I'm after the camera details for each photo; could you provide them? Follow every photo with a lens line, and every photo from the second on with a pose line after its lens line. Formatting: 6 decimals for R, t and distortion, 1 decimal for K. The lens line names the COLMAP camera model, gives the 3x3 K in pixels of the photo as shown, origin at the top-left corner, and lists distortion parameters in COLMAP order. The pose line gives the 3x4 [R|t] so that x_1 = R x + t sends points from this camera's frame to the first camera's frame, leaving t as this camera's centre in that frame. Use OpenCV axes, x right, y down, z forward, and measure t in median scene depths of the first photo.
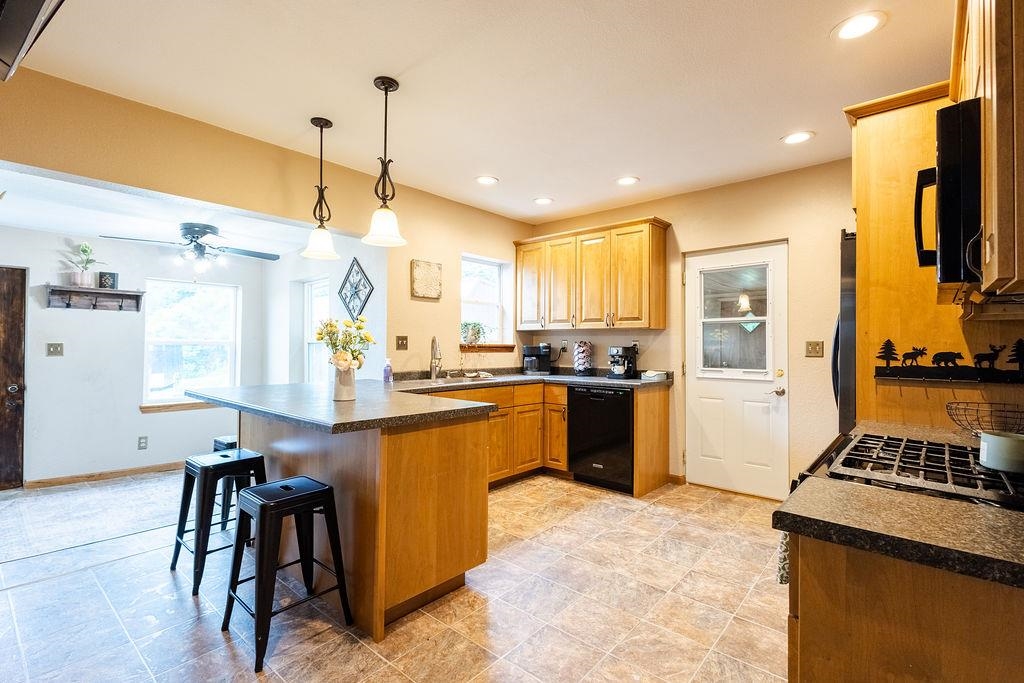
lens RADIAL K [[473.2, 0, 514.3], [0, 473.2, 339.7], [0, 0, 1]] dist [0.002622, 0.000287]
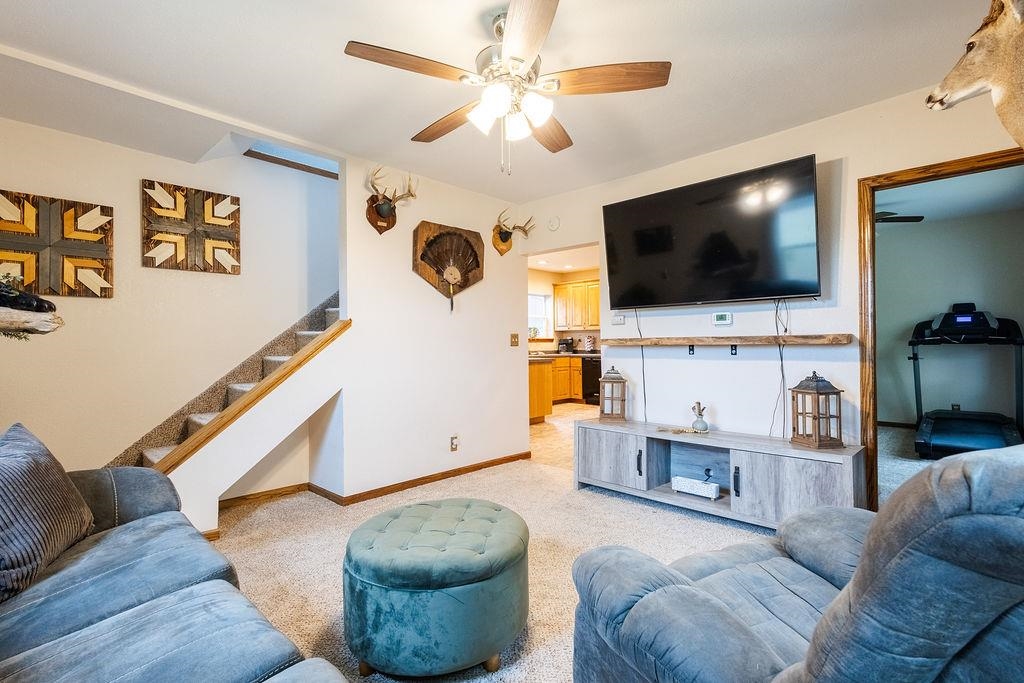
lens RADIAL K [[473.2, 0, 514.3], [0, 473.2, 339.7], [0, 0, 1]] dist [0.002622, 0.000287]
pose [[0.999047, -0.015662, -0.040729, -0.092661], [0.016056, 0.999827, 0.009358, -0.005052], [0.040575, -0.010003, 0.999126, -1.042721]]
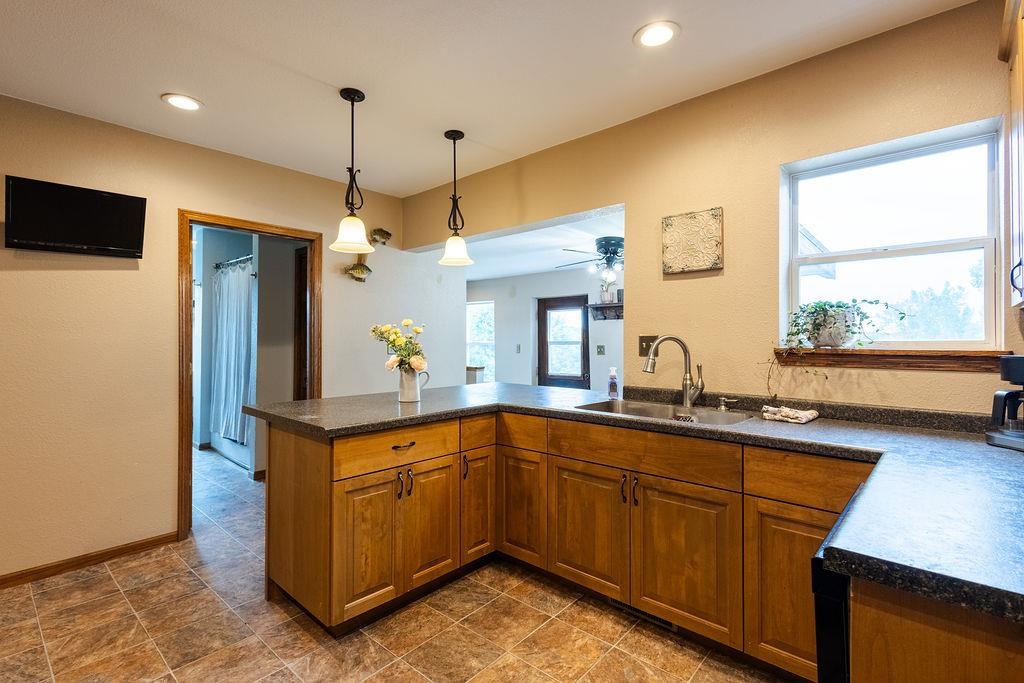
lens RADIAL K [[473.2, 0, 514.3], [0, 473.2, 339.7], [0, 0, 1]] dist [0.002622, 0.000287]
pose [[-0.019004, -0.010699, -0.999762, 0.402602], [0.012933, 0.999856, -0.010946, 0.002148], [0.999736, -0.013138, -0.018862, 0.737894]]
